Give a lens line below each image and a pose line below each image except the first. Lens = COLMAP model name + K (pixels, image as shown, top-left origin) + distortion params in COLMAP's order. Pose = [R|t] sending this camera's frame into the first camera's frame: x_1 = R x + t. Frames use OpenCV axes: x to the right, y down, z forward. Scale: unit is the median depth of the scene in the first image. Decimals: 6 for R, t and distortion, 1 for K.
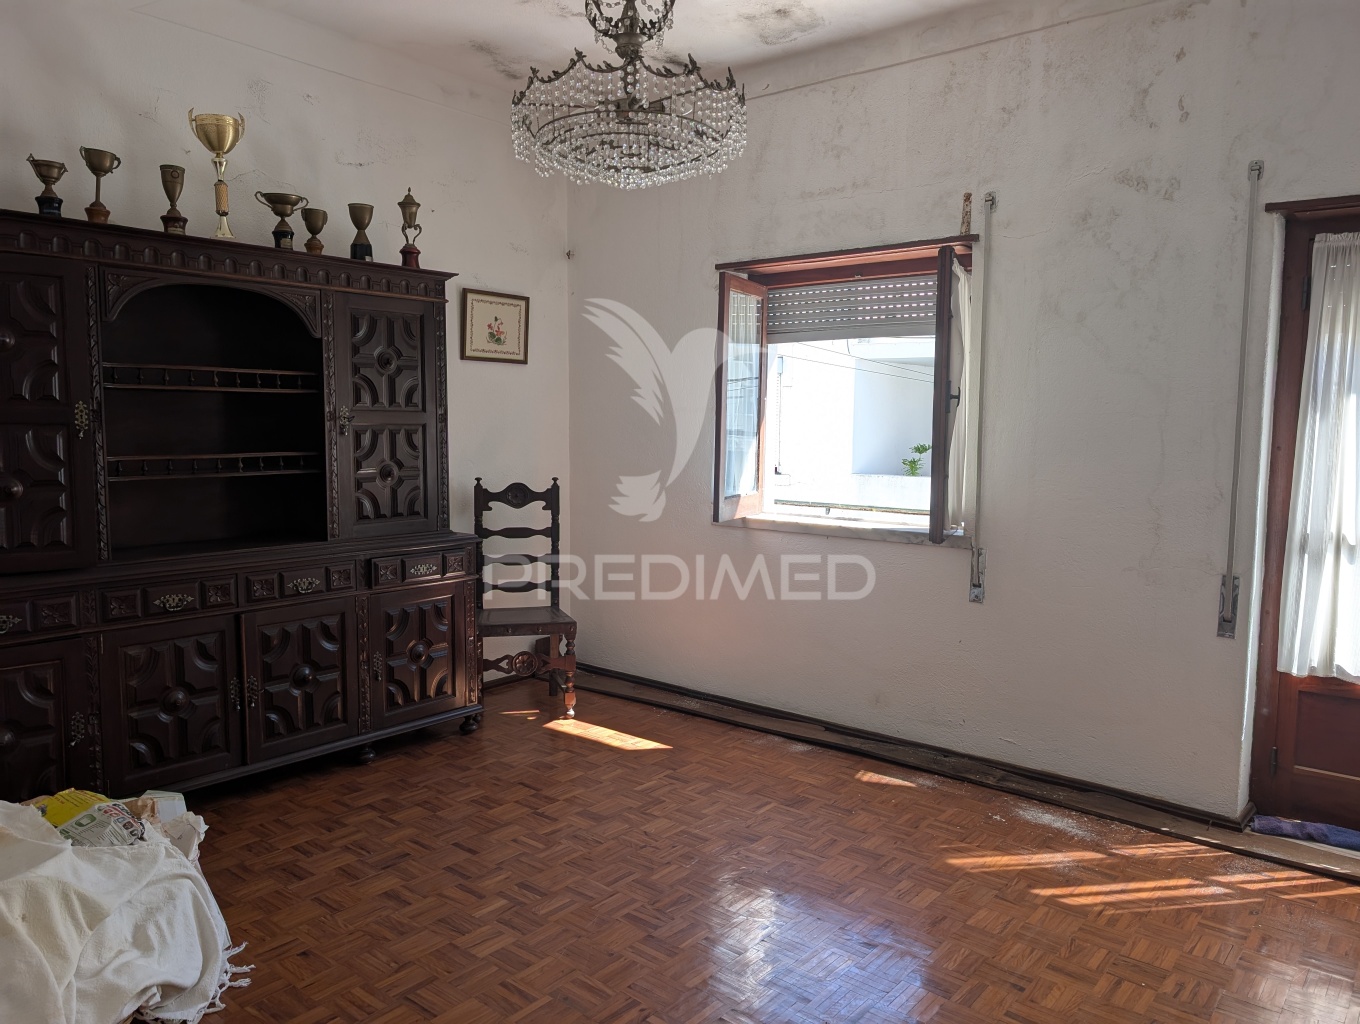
lens RADIAL K [[979.4, 0, 680.5], [0, 979.4, 517.7], [0, 0, 1]] dist [0.000479, 0.002806]
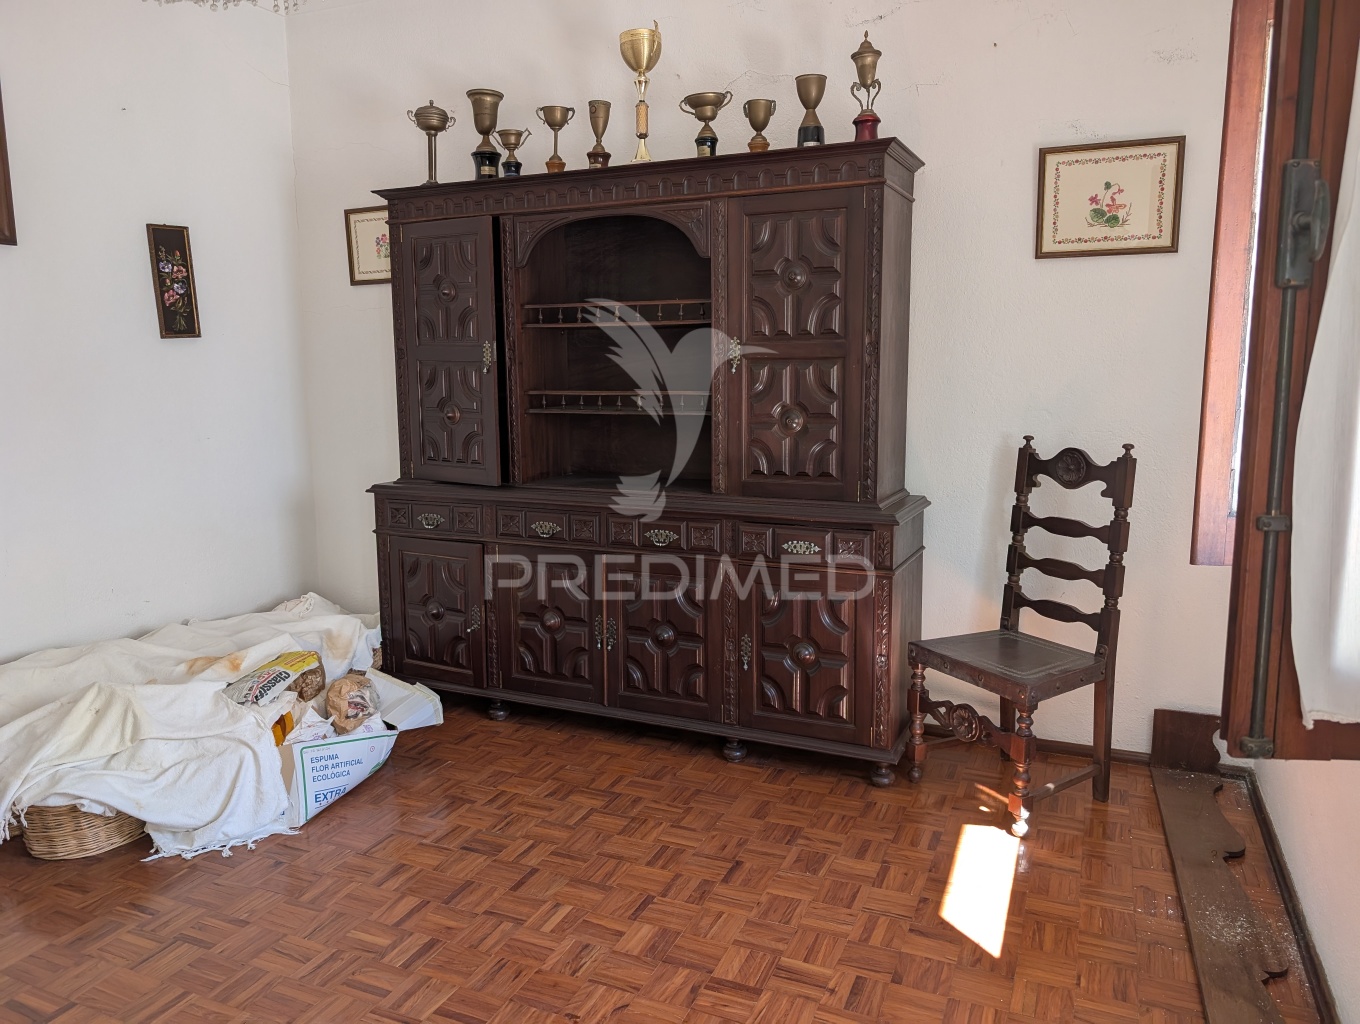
lens RADIAL K [[979.4, 0, 679.7], [0, 979.4, 505.6], [0, 0, 1]] dist [0.000479, 0.002806]
pose [[0.277510, 0.134646, -0.951240, 0.439952], [-0.081666, 0.989853, 0.116287, -0.061991], [0.957245, 0.045413, 0.285690, 0.695339]]
